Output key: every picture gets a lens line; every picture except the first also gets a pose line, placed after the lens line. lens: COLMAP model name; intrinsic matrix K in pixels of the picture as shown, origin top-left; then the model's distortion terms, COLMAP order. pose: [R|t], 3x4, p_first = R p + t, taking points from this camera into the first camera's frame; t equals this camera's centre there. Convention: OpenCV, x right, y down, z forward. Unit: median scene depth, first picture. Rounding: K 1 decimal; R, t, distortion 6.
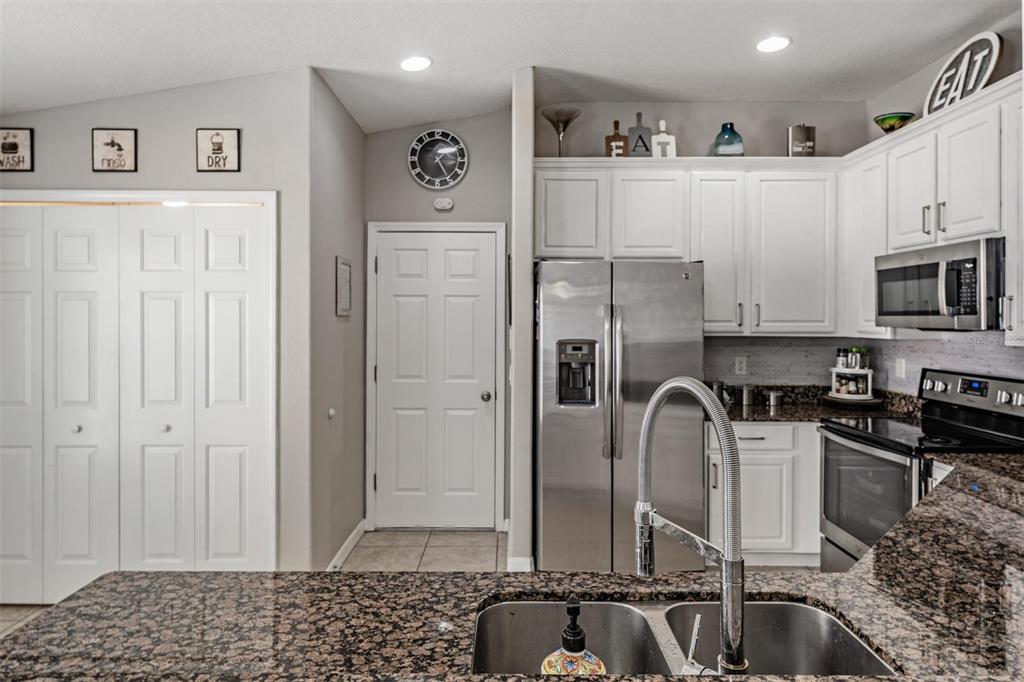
lens RADIAL K [[588.8, 0, 509.2], [0, 588.8, 316.6], [0, 0, 1]] dist [0.003856, -0.000624]
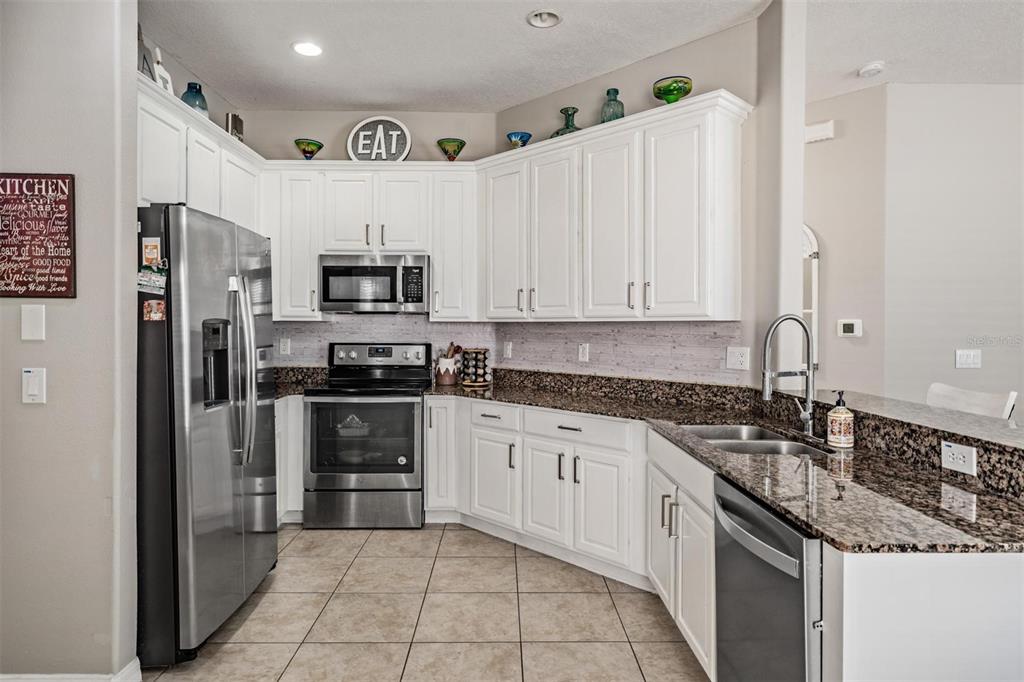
lens RADIAL K [[592.8, 0, 510.1], [0, 592.8, 330.1], [0, 0, 1]] dist [0.002699, 0.000384]
pose [[-0.012735, -0.012324, 0.999843, -0.645364], [-0.006379, 0.999905, 0.012244, 0.040167], [-0.999899, -0.006222, -0.012812, 0.624336]]
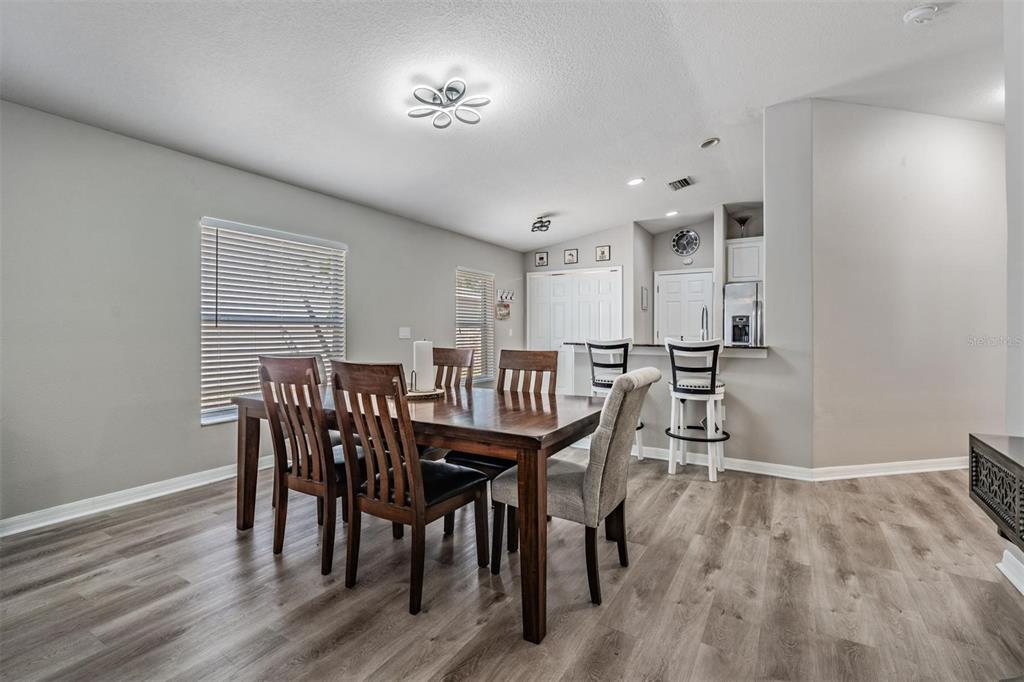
lens RADIAL K [[452.8, 0, 507.6], [0, 452.8, 338.6], [0, 0, 1]] dist [0.000693, -0.000268]
pose [[0.852985, 0.007197, -0.521886, 0.268863], [0.002782, 0.999828, 0.018334, 0.096821], [0.521928, -0.017090, 0.852818, -1.109760]]
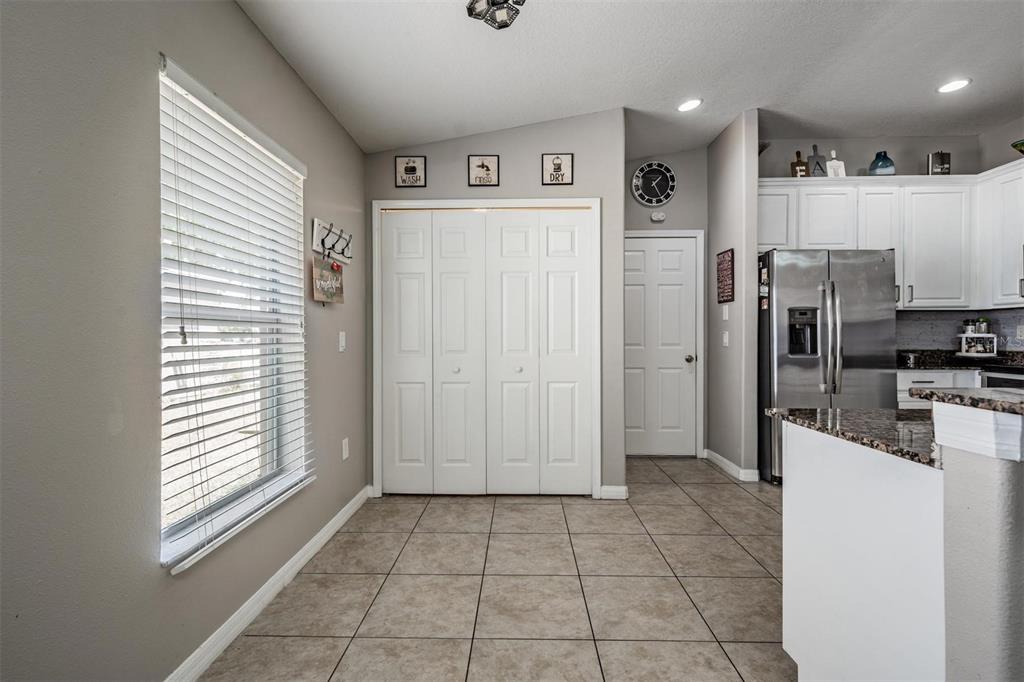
lens RADIAL K [[452.8, 0, 507.6], [0, 452.8, 338.6], [0, 0, 1]] dist [0.000693, -0.000268]
pose [[0.999493, -0.005531, -0.031347, -0.528776], [0.005732, 0.999964, 0.006312, 0.099946], [0.031311, -0.006488, 0.999489, -0.067334]]
